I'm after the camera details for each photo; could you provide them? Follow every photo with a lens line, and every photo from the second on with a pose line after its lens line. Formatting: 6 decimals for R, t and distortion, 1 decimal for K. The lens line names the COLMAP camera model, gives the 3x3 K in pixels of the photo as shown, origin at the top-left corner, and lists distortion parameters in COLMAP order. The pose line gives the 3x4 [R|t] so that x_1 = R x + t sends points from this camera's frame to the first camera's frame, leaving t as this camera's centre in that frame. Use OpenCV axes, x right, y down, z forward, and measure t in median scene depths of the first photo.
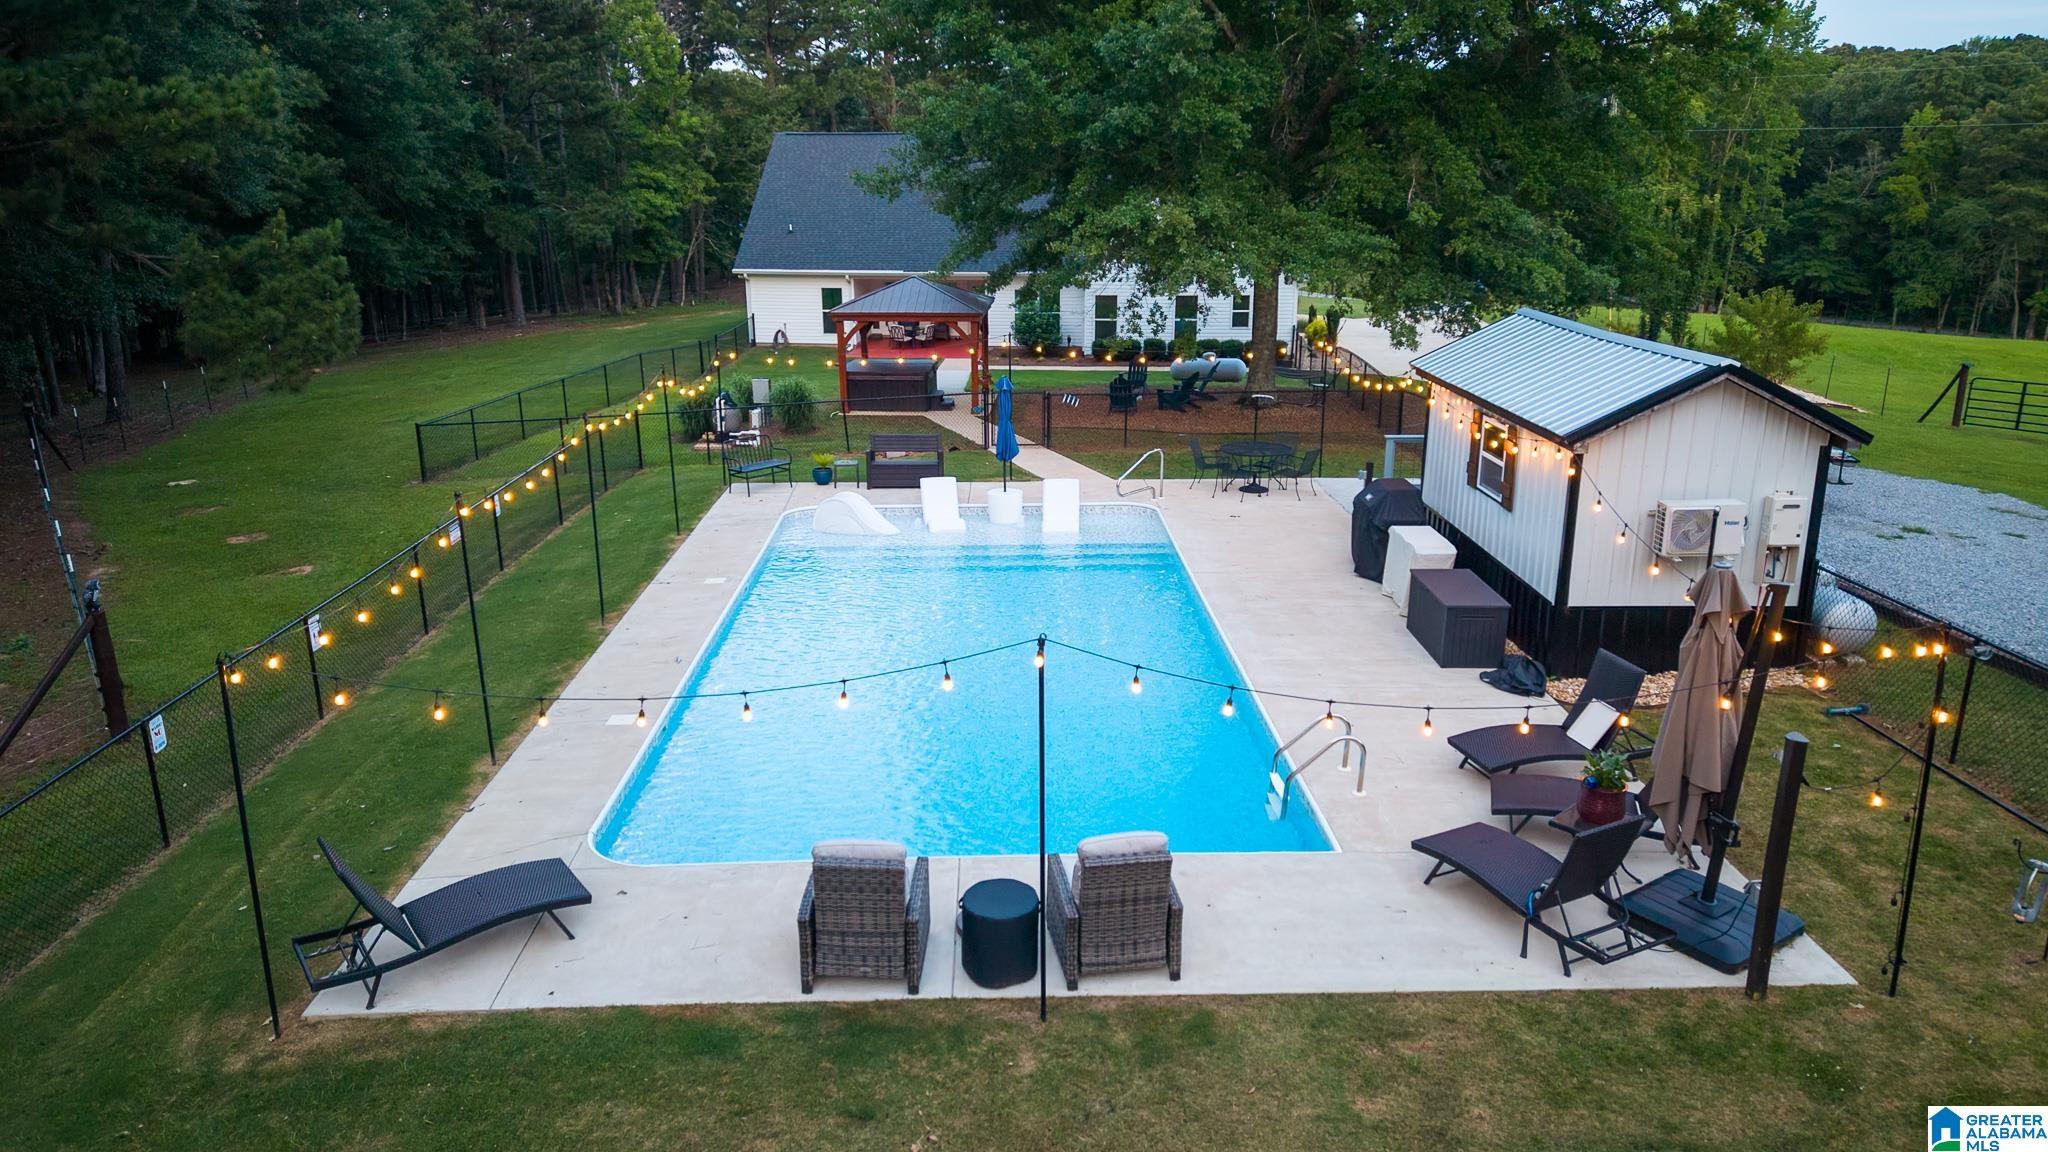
lens RADIAL K [[1344.4, 0, 1014.2], [0, 1344.4, 579.3], [0, 0, 1]] dist [0.042871, -0.060714]
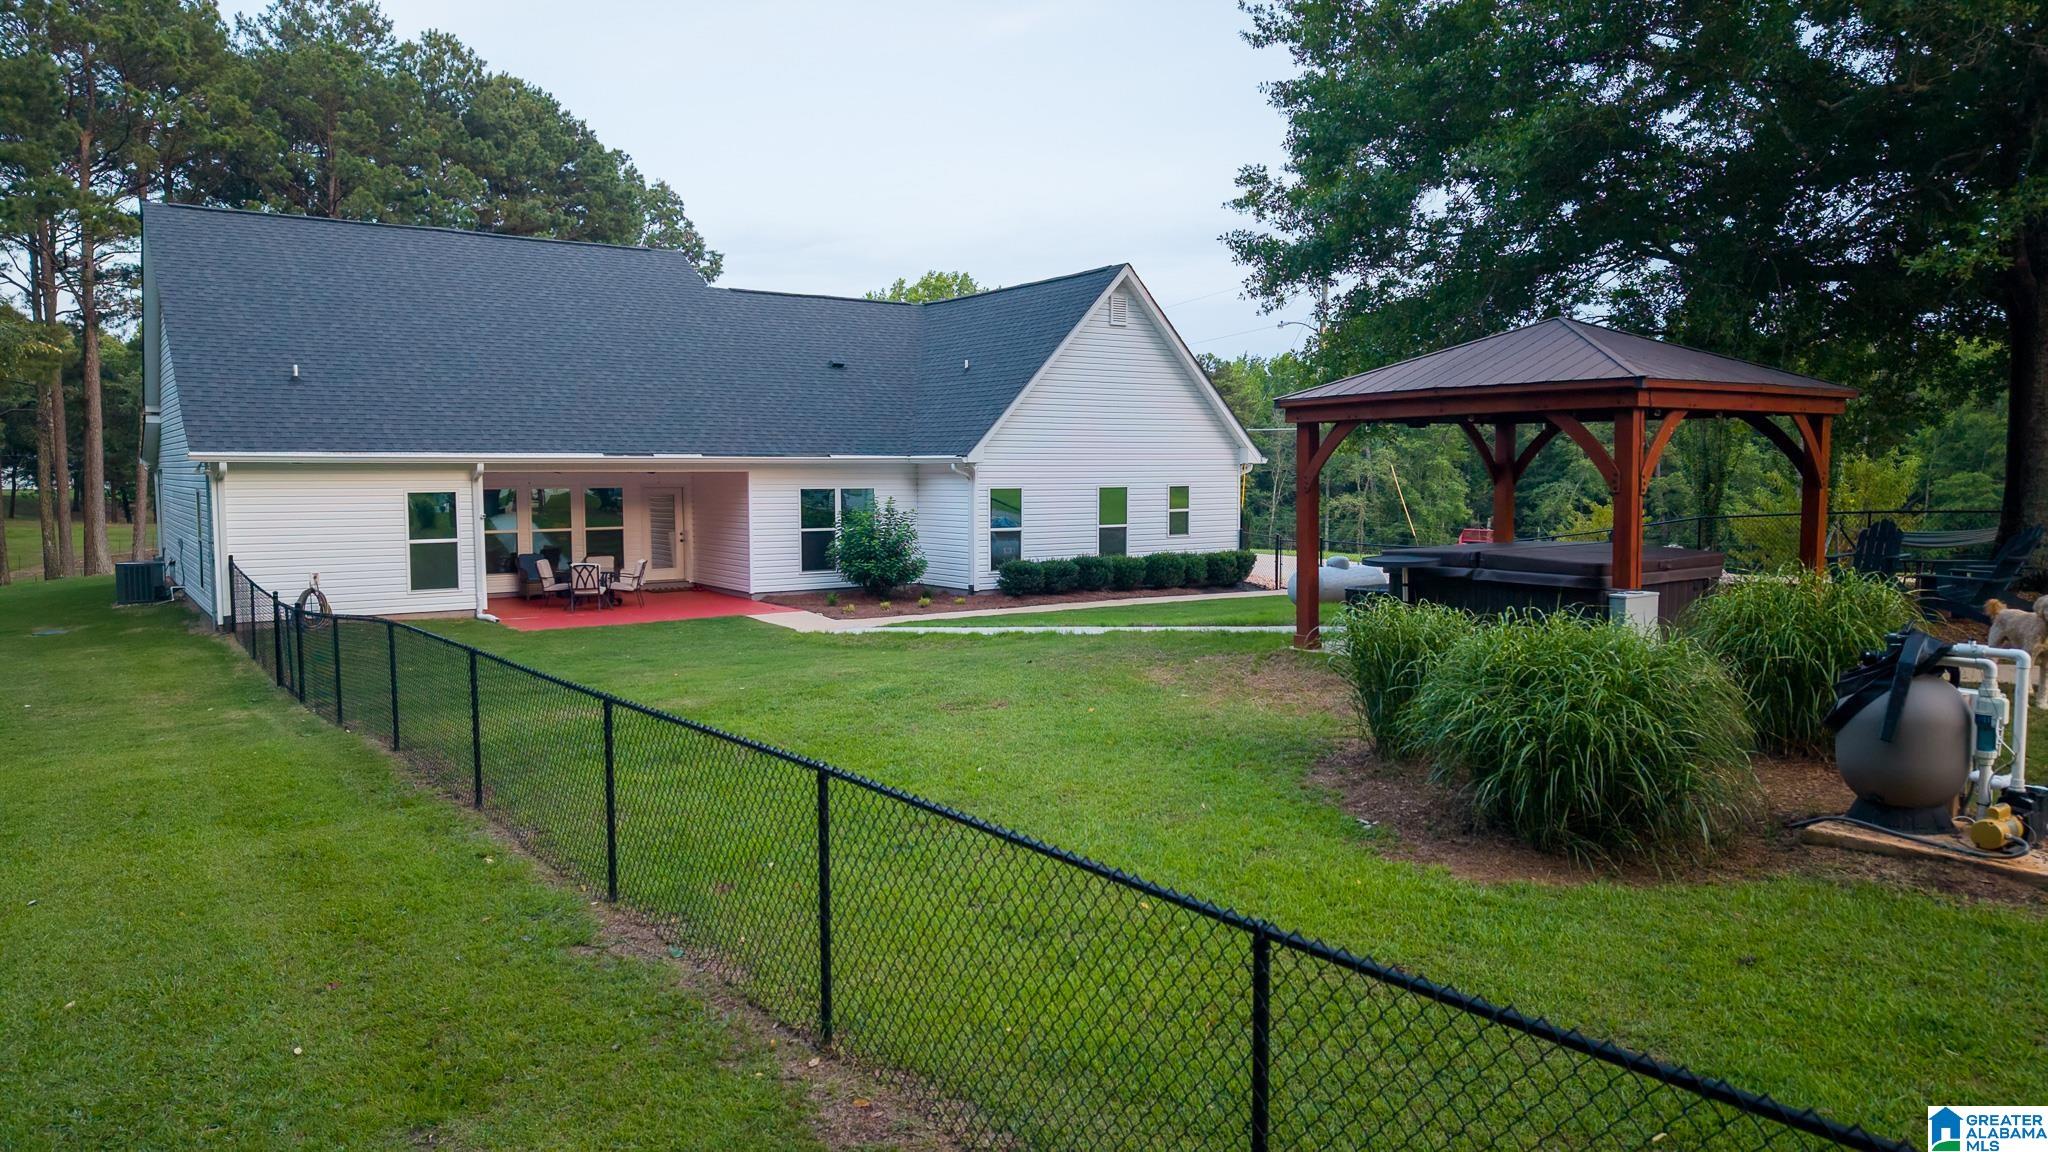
lens RADIAL K [[1344.4, 0, 1014.2], [0, 1344.4, 579.3], [0, 0, 1]] dist [0.042871, -0.060714]
pose [[0.758445, -0.051408, 0.649706, -0.693897], [0.192278, 0.970163, -0.147694, -0.192016], [-0.622728, 0.236942, 0.745700, 1.285255]]
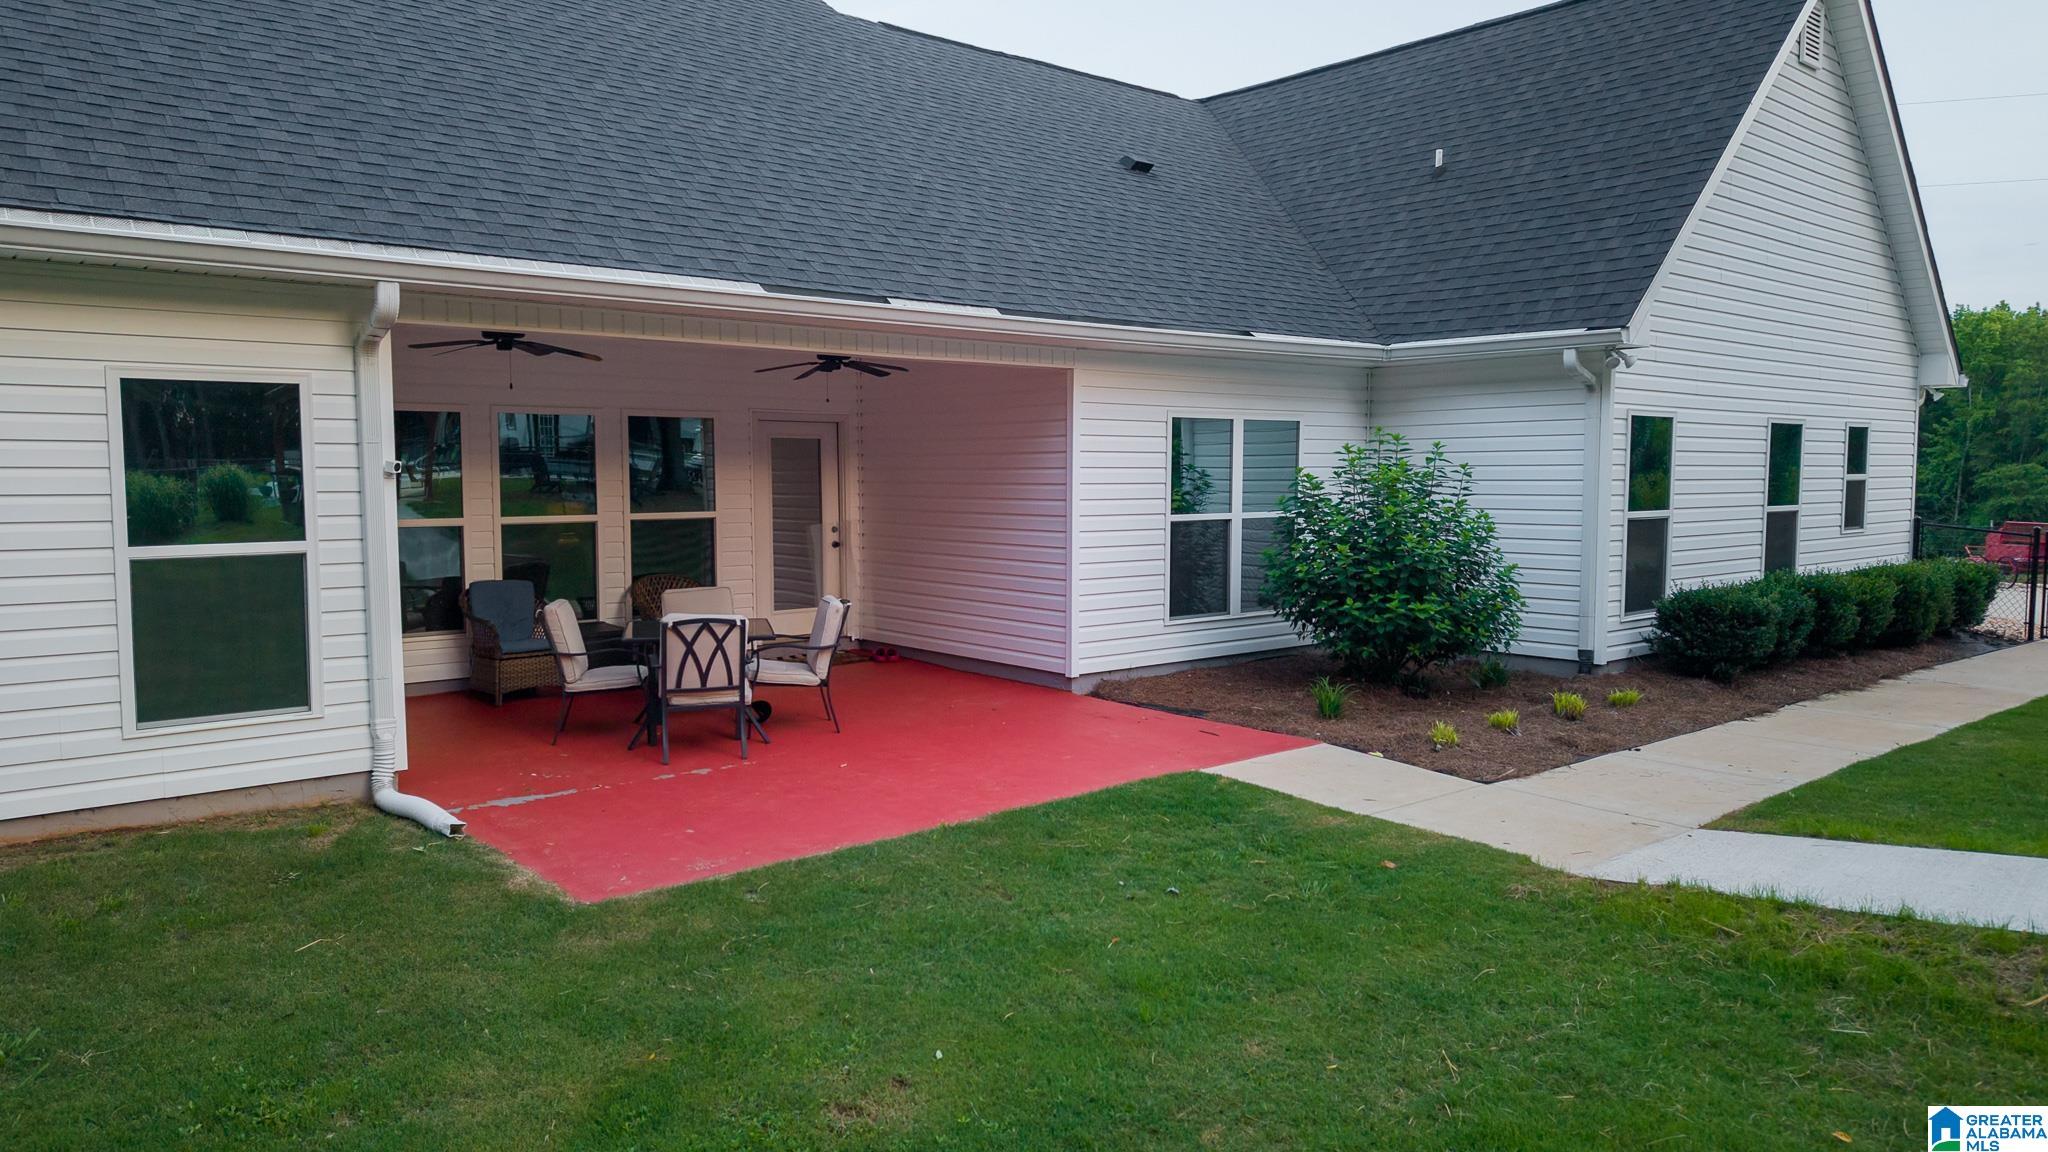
lens RADIAL K [[1335.1, 0, 987.3], [0, 1335.1, 575.5], [0, 0, 1]] dist [0.039935, -0.000252]
pose [[0.699696, -0.052258, 0.712527, -0.429182], [0.208545, 0.968826, -0.133734, -0.394938], [-0.683326, 0.242167, 0.688782, 2.073297]]
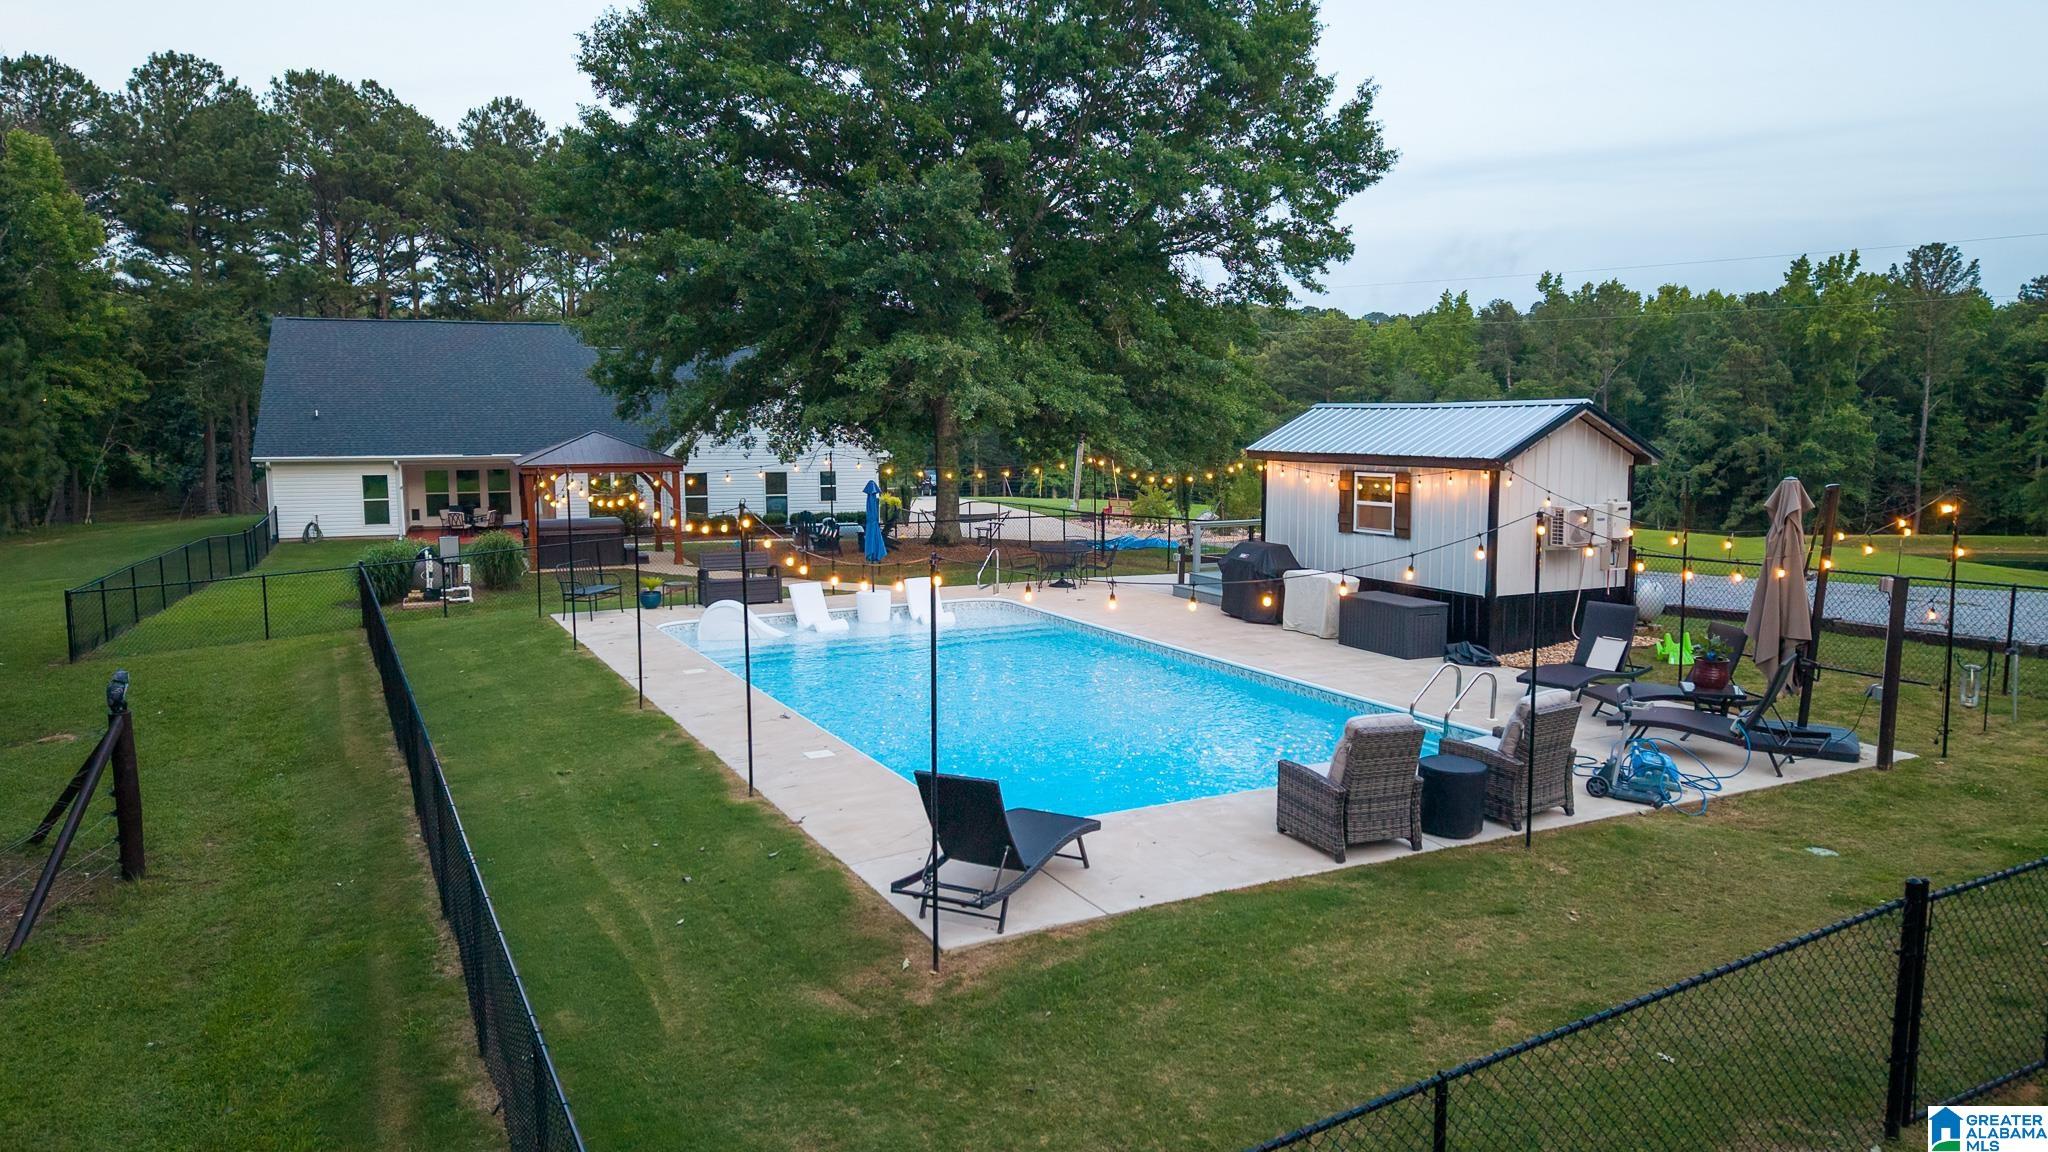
lens RADIAL K [[1344.4, 0, 1014.2], [0, 1344.4, 579.3], [0, 0, 1]] dist [0.042871, -0.060714]
pose [[0.906719, -0.053466, 0.418333, -0.312014], [0.120044, 0.983619, -0.134476, 0.070449], [-0.404290, 0.172150, 0.898284, 0.022786]]
